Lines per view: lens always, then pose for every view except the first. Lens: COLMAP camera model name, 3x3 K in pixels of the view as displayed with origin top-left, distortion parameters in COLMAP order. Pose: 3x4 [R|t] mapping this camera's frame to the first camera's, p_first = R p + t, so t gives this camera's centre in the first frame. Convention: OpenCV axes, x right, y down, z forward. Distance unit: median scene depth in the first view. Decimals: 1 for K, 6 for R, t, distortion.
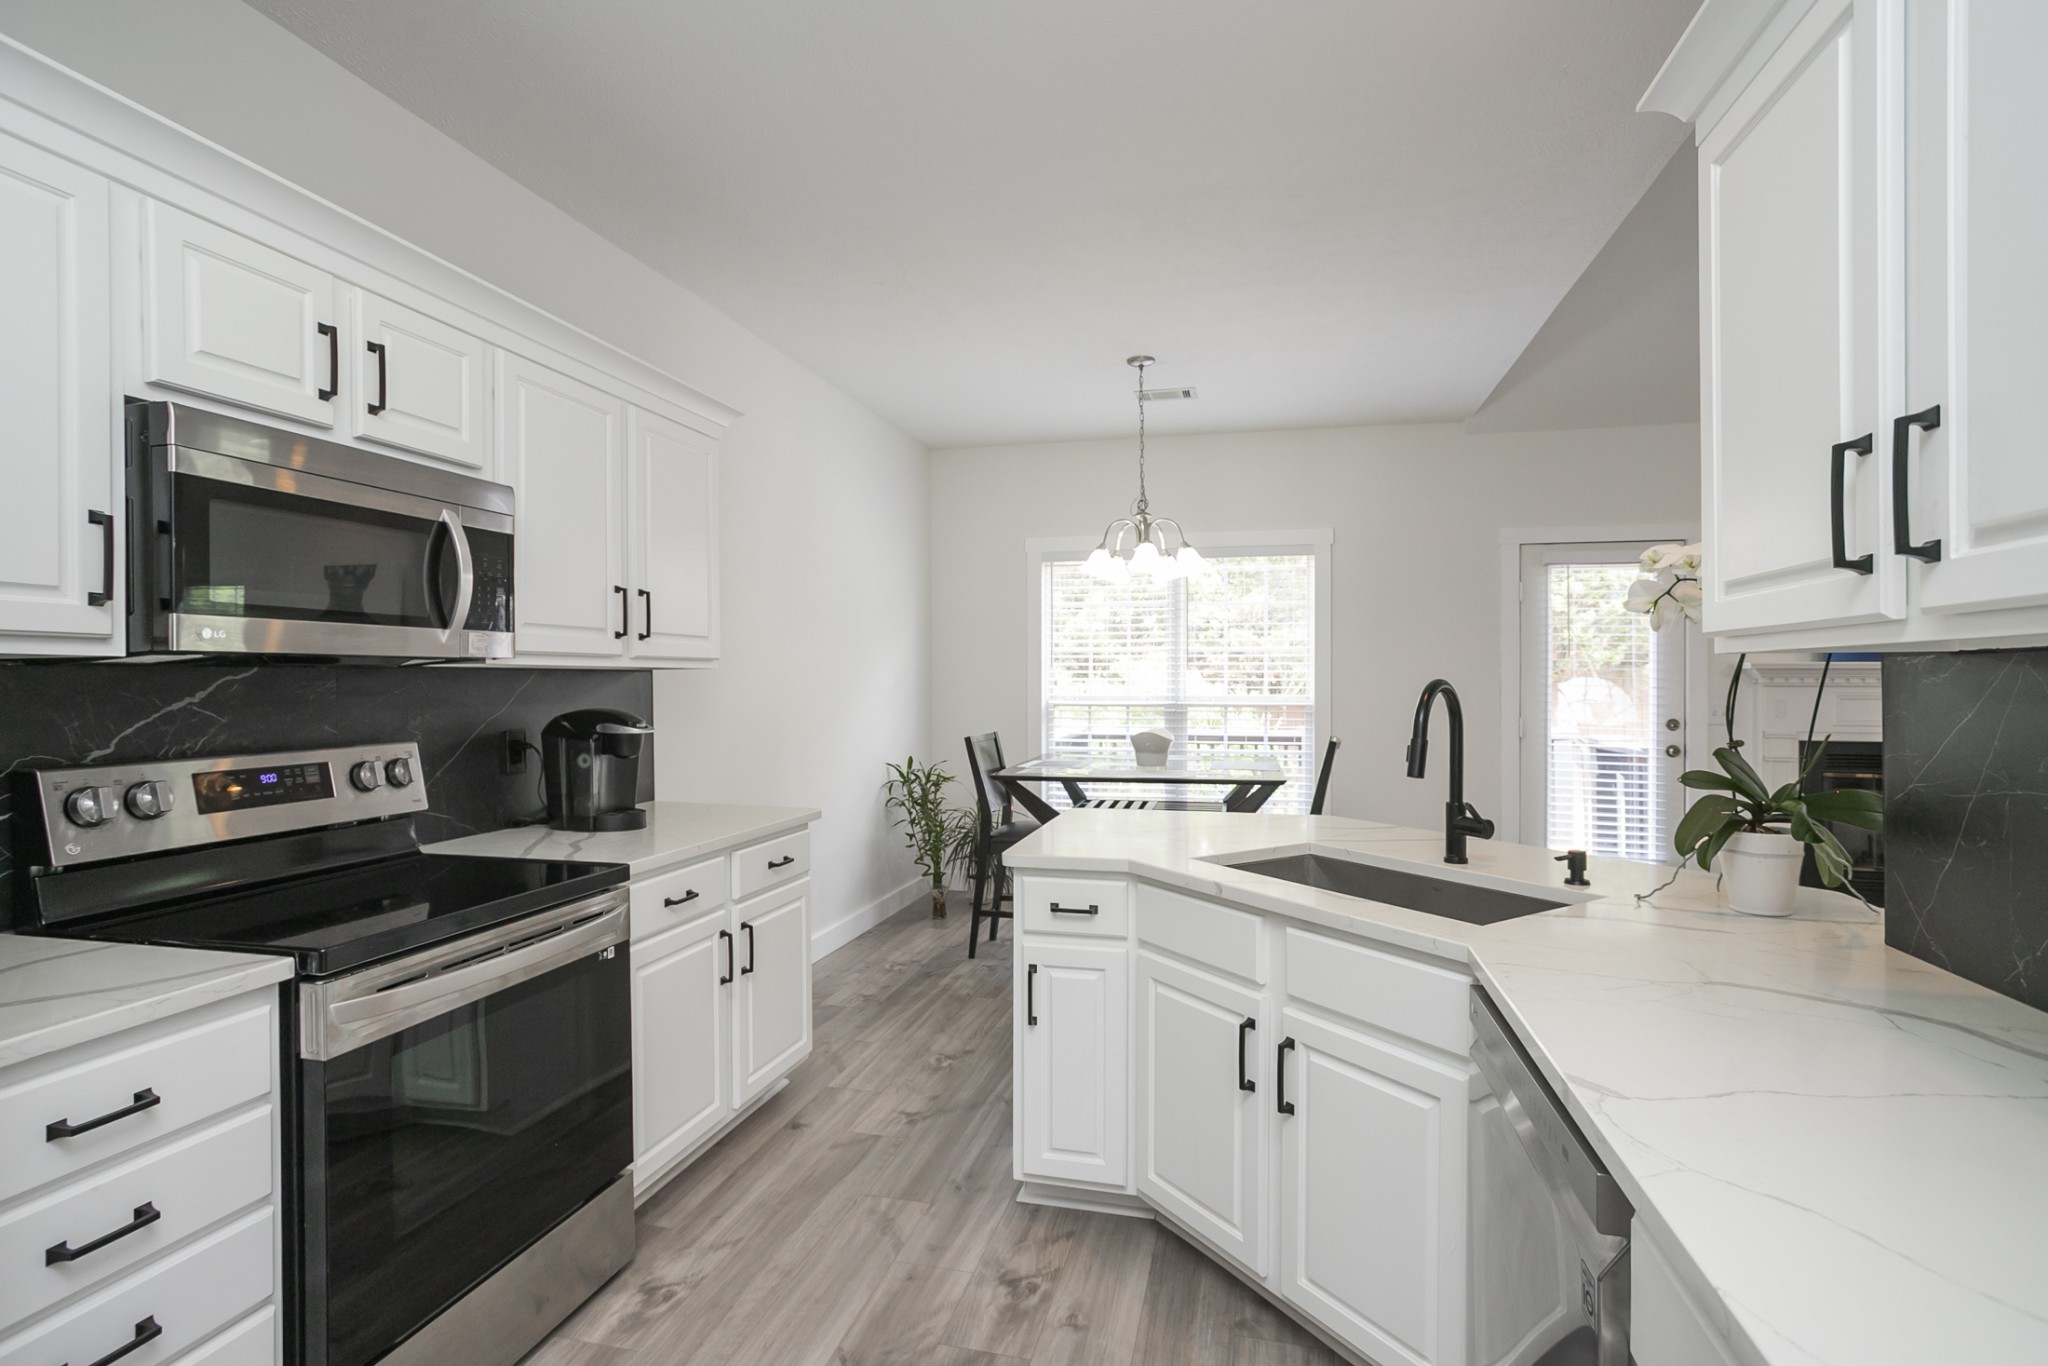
lens RADIAL K [[960.8, 0, 1075.7], [0, 960.8, 692.2], [0, 0, 1]] dist [-0.027507, 0.012891]
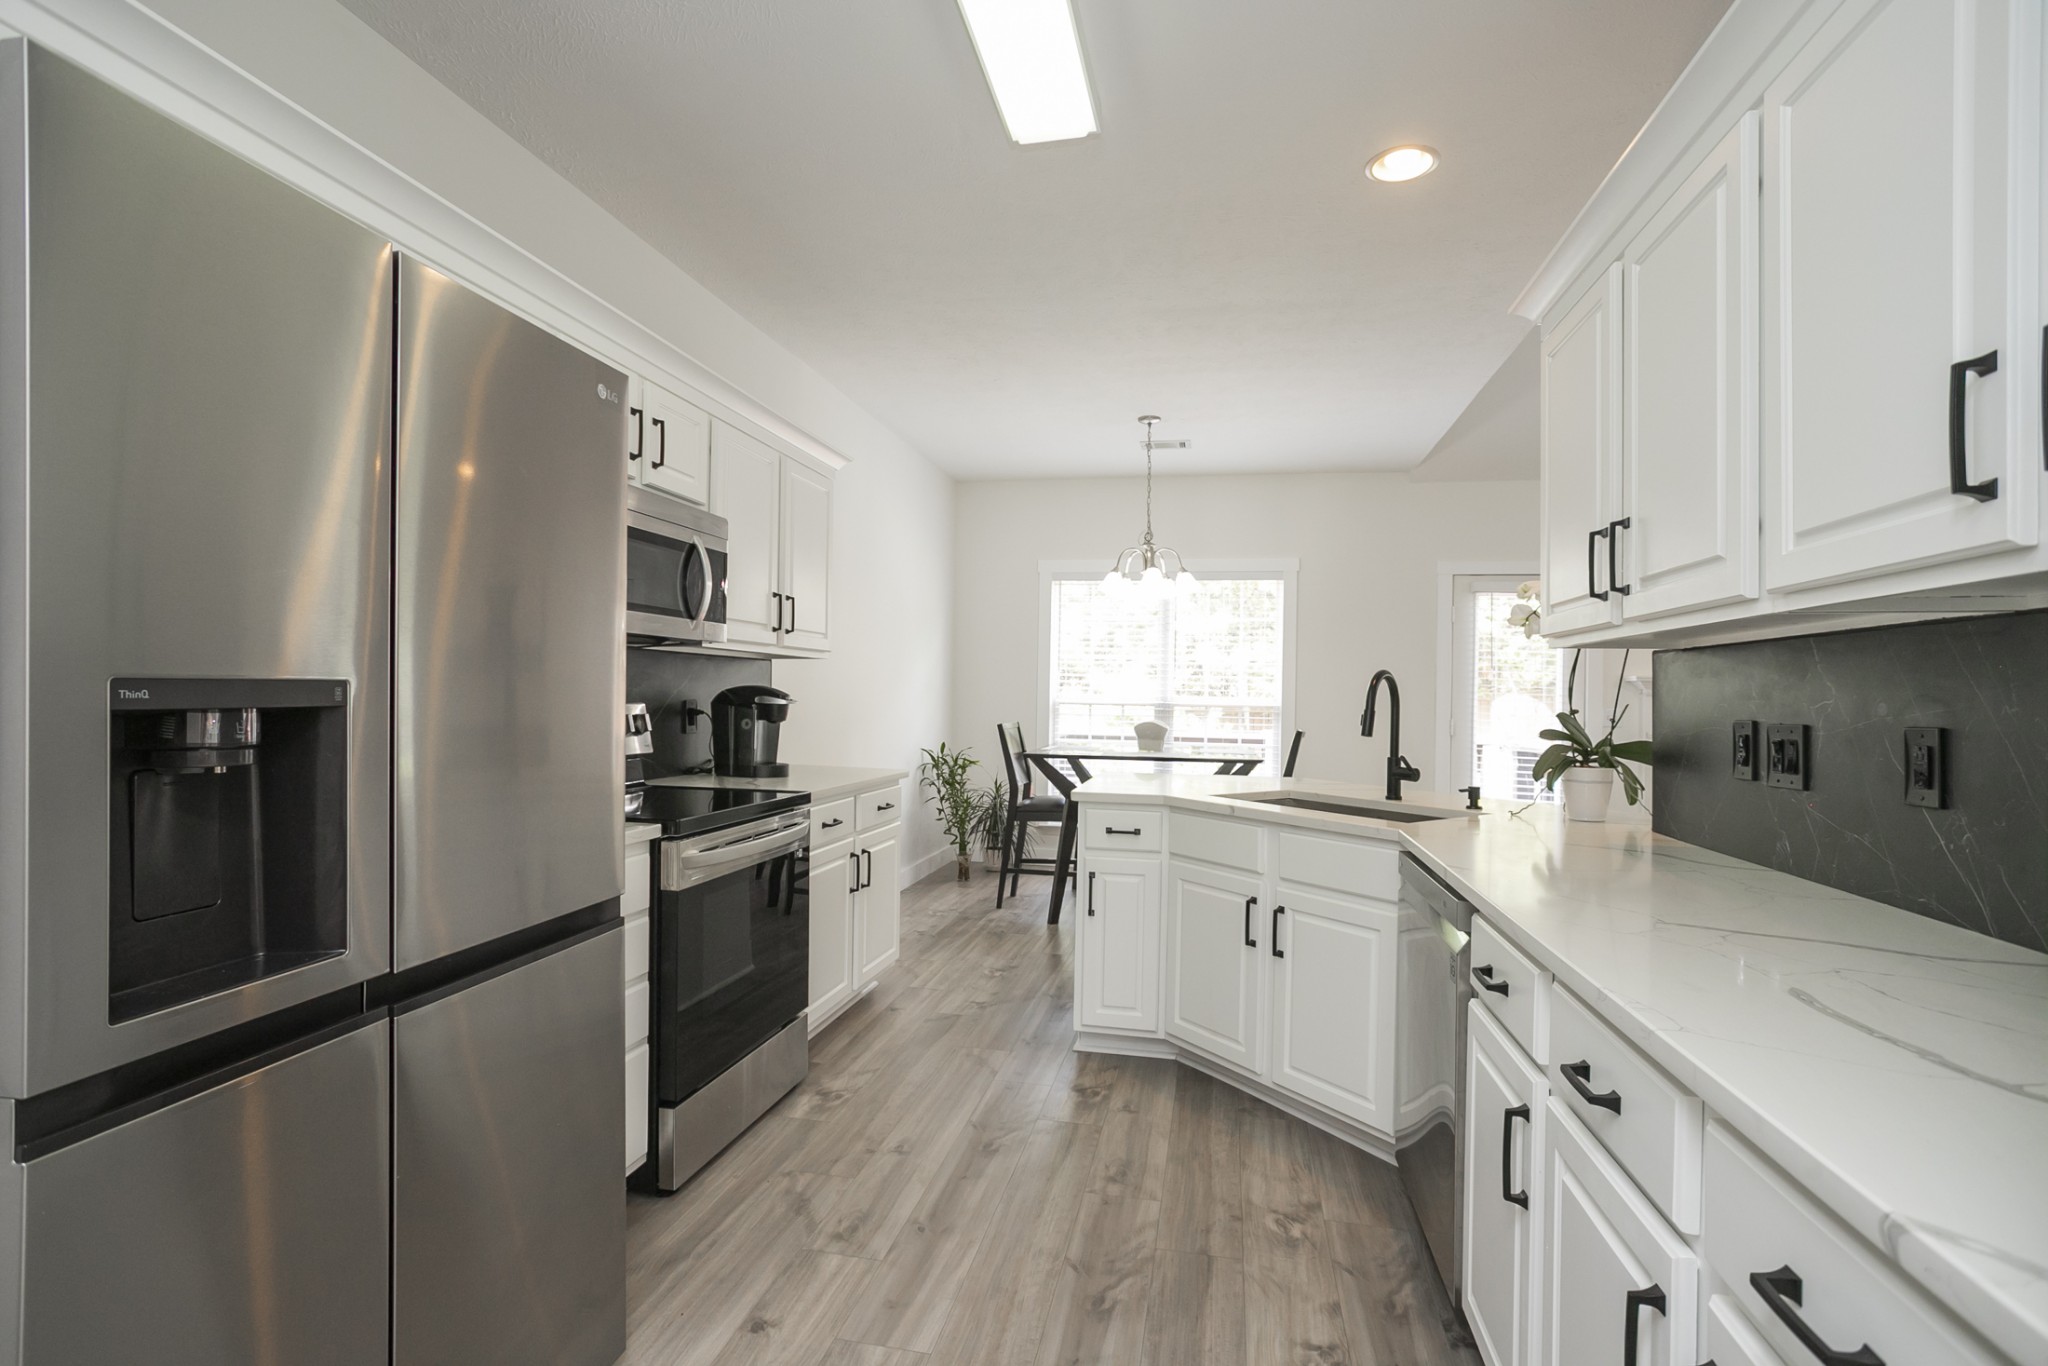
lens RADIAL K [[960.8, 0, 1065.7], [0, 960.8, 702.7], [0, 0, 1]] dist [-0.027507, 0.012891]
pose [[0.999064, 0.017681, 0.039474, -0.149042], [-0.017368, 0.999815, -0.008265, 0.054044], [-0.039613, 0.007572, 0.999186, -0.406679]]
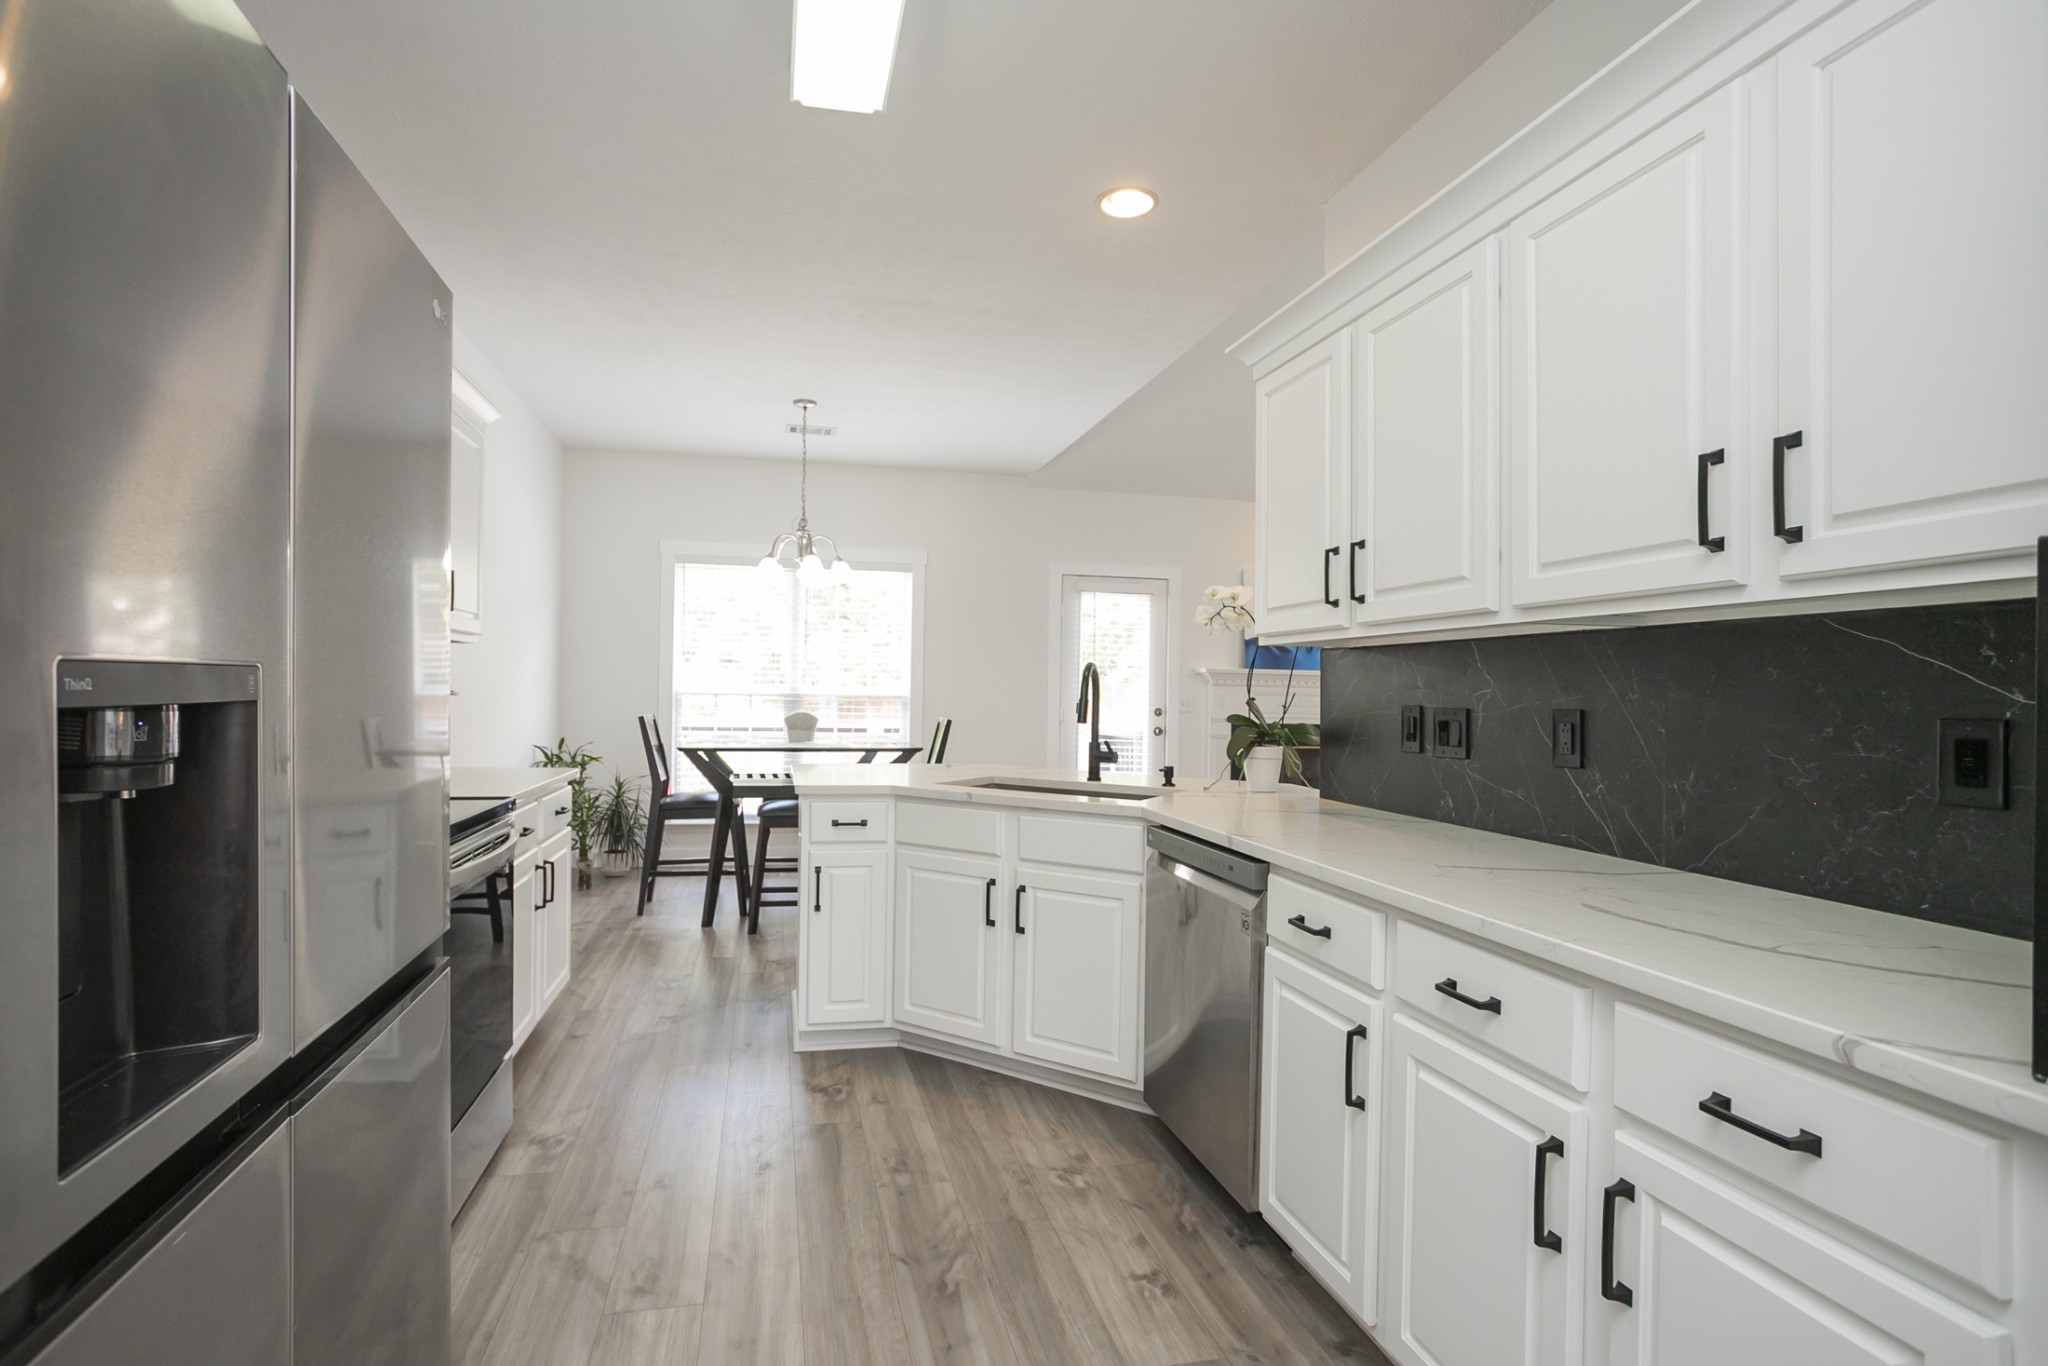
lens RADIAL K [[960.8, 0, 1000.4], [0, 960.8, 702.5], [0, 0, 1]] dist [-0.027507, 0.012891]
pose [[0.899463, 0.009996, 0.436883, -0.426571], [-0.009563, 0.999949, -0.003191, 0.057359], [-0.436893, -0.001308, 0.899513, -0.344324]]
